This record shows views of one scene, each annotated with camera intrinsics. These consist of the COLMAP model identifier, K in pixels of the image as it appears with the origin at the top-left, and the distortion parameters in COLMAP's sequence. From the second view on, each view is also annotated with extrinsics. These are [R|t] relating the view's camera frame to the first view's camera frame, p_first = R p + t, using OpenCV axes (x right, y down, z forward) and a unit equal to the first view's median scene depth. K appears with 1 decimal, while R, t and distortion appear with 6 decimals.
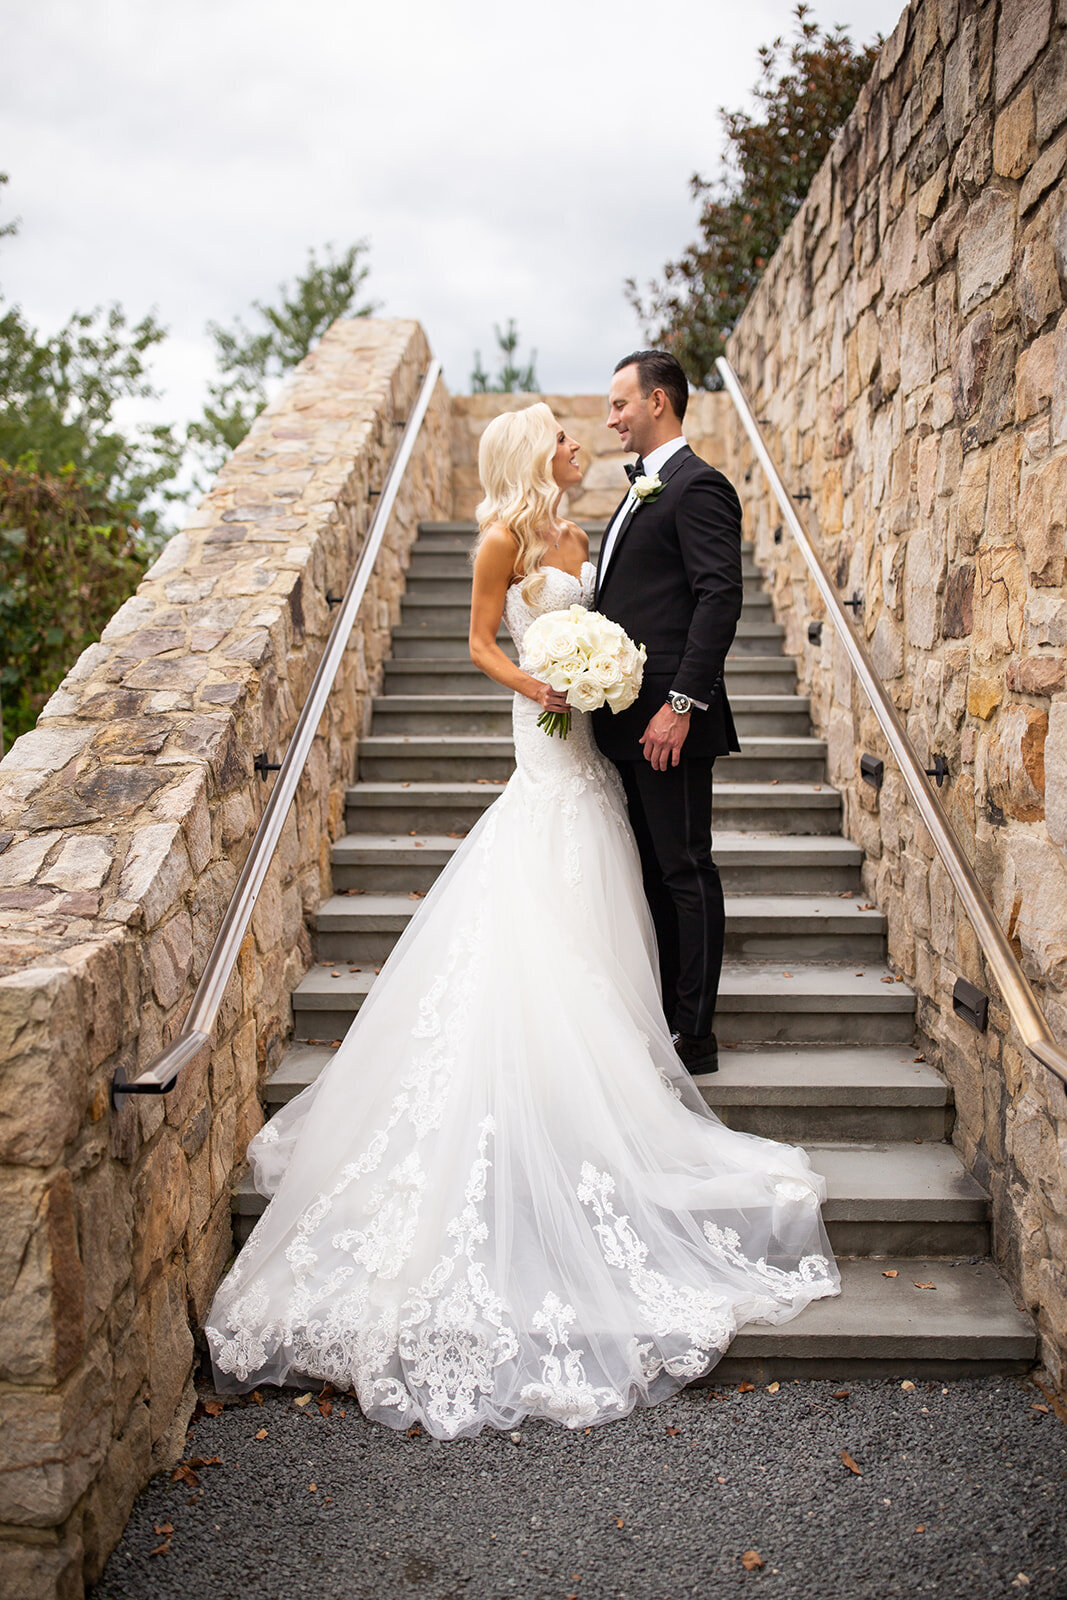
lens RADIAL K [[1523.1, 0, 530.0], [0, 1523.1, 794.1], [0, 0, 1]] dist [-0.005123, 0.000000]
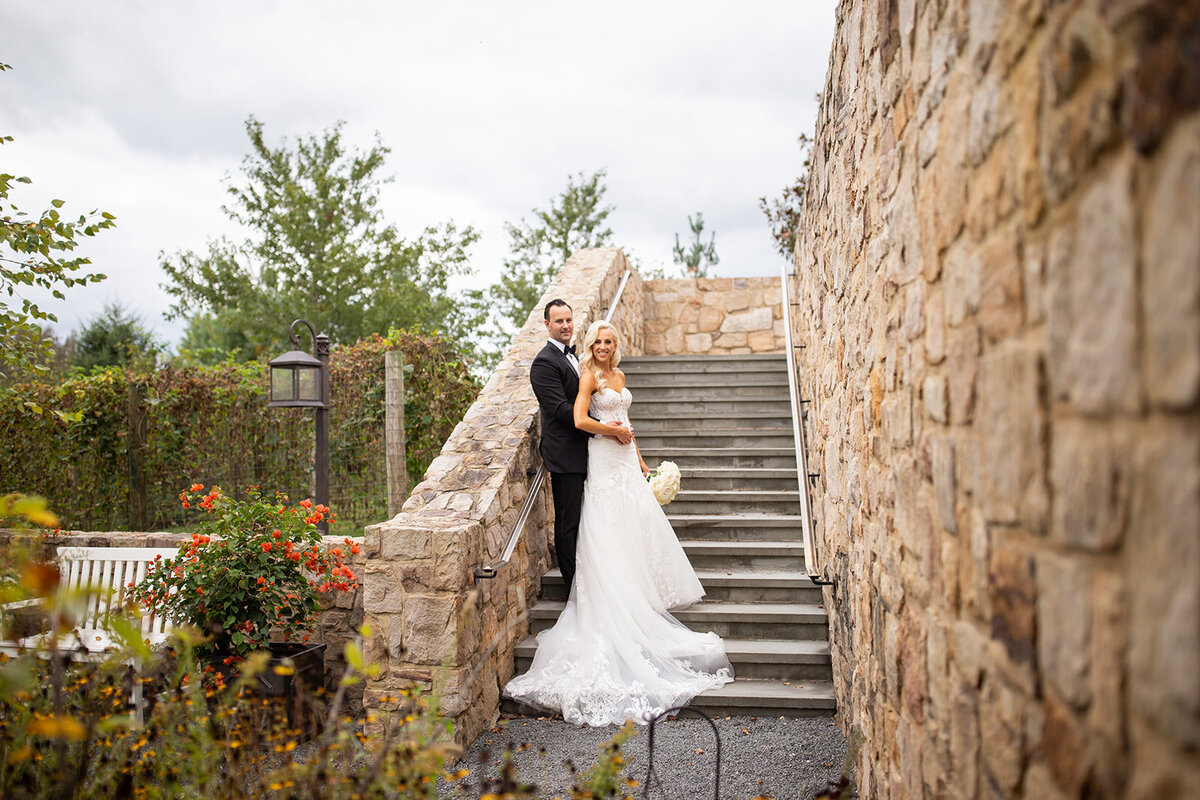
lens RADIAL K [[1142.3, 0, 595.8], [0, 1142.3, 404.5], [0, 0, 1]] dist [-0.005123, 0.000000]
pose [[0.992404, -0.007842, -0.122772, 0.124229], [-0.006396, 0.993327, -0.115152, 0.068158], [0.122855, 0.115063, 0.985732, -0.642281]]
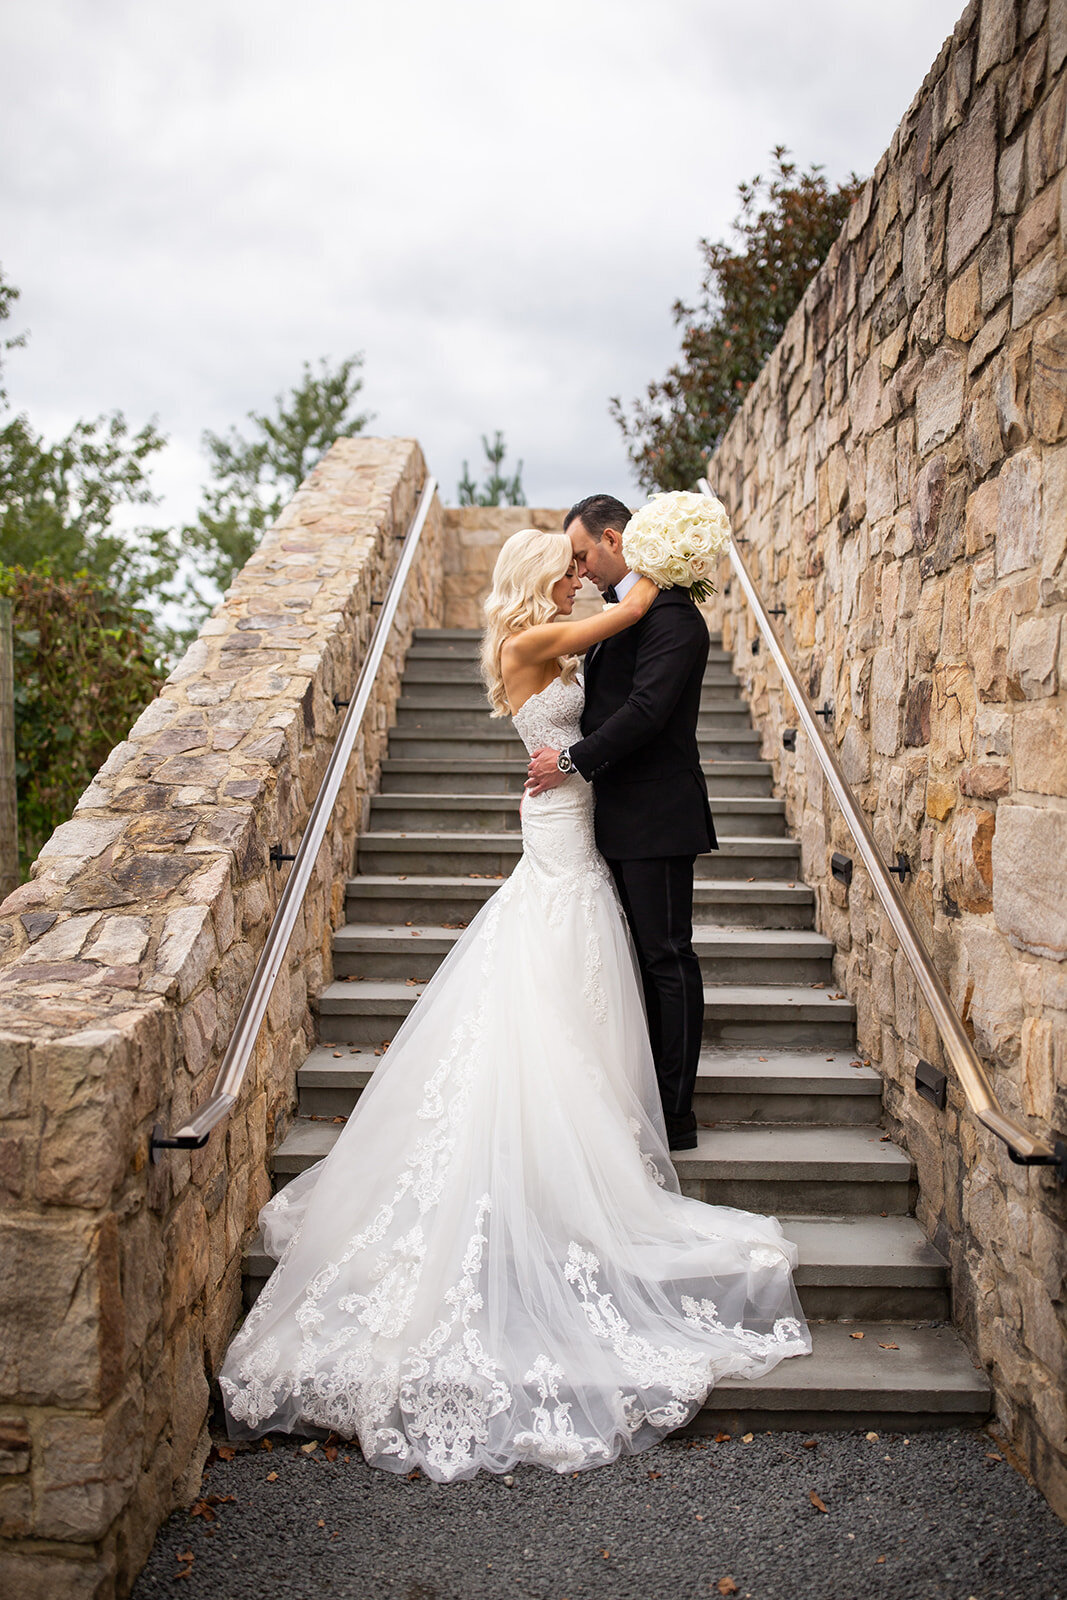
lens RADIAL K [[1523.1, 0, 530.1], [0, 1523.1, 796.0], [0, 0, 1]] dist [-0.005123, 0.000000]
pose [[0.999837, 0.012184, 0.013295, -0.009643], [-0.011295, 0.997822, -0.064989, 0.005909], [-0.014058, 0.064828, 0.997797, -0.070529]]
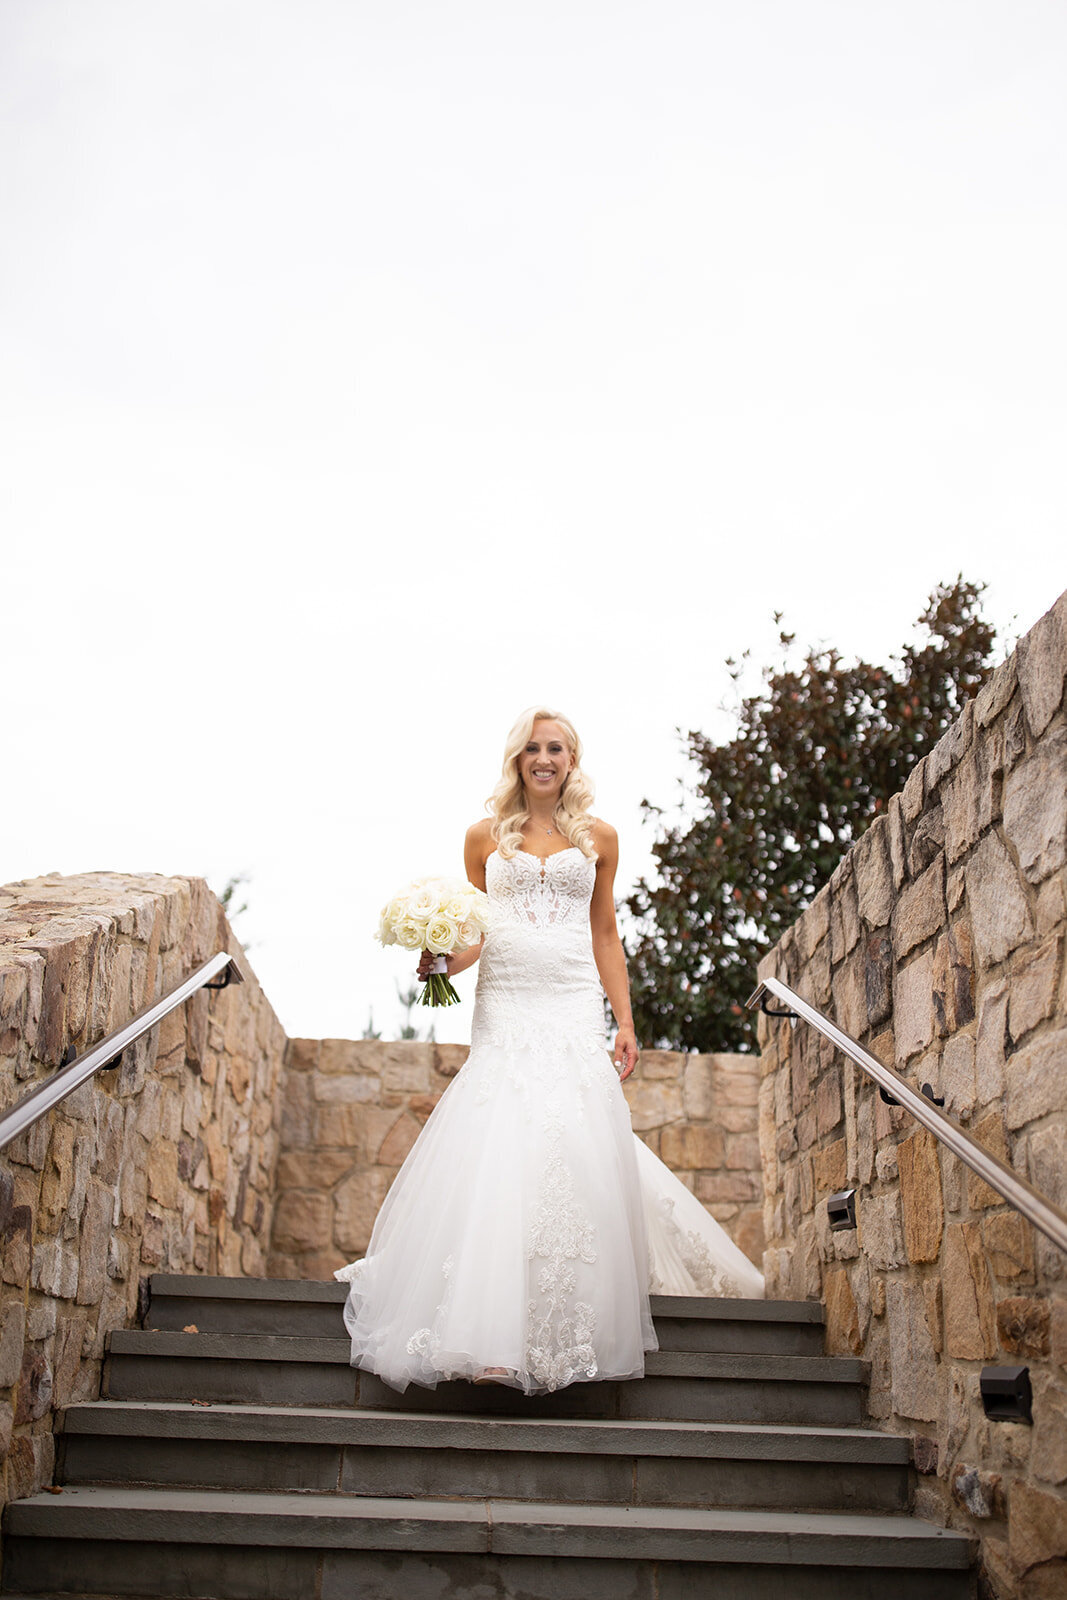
lens RADIAL K [[1523.1, 0, 526.8], [0, 1523.1, 796.5], [0, 0, 1]] dist [-0.005123, 0.000000]
pose [[0.997192, 0.058647, 0.046560, 0.025704], [-0.033643, 0.906375, -0.421133, -0.211862], [-0.066899, 0.418384, 0.905803, 0.898075]]
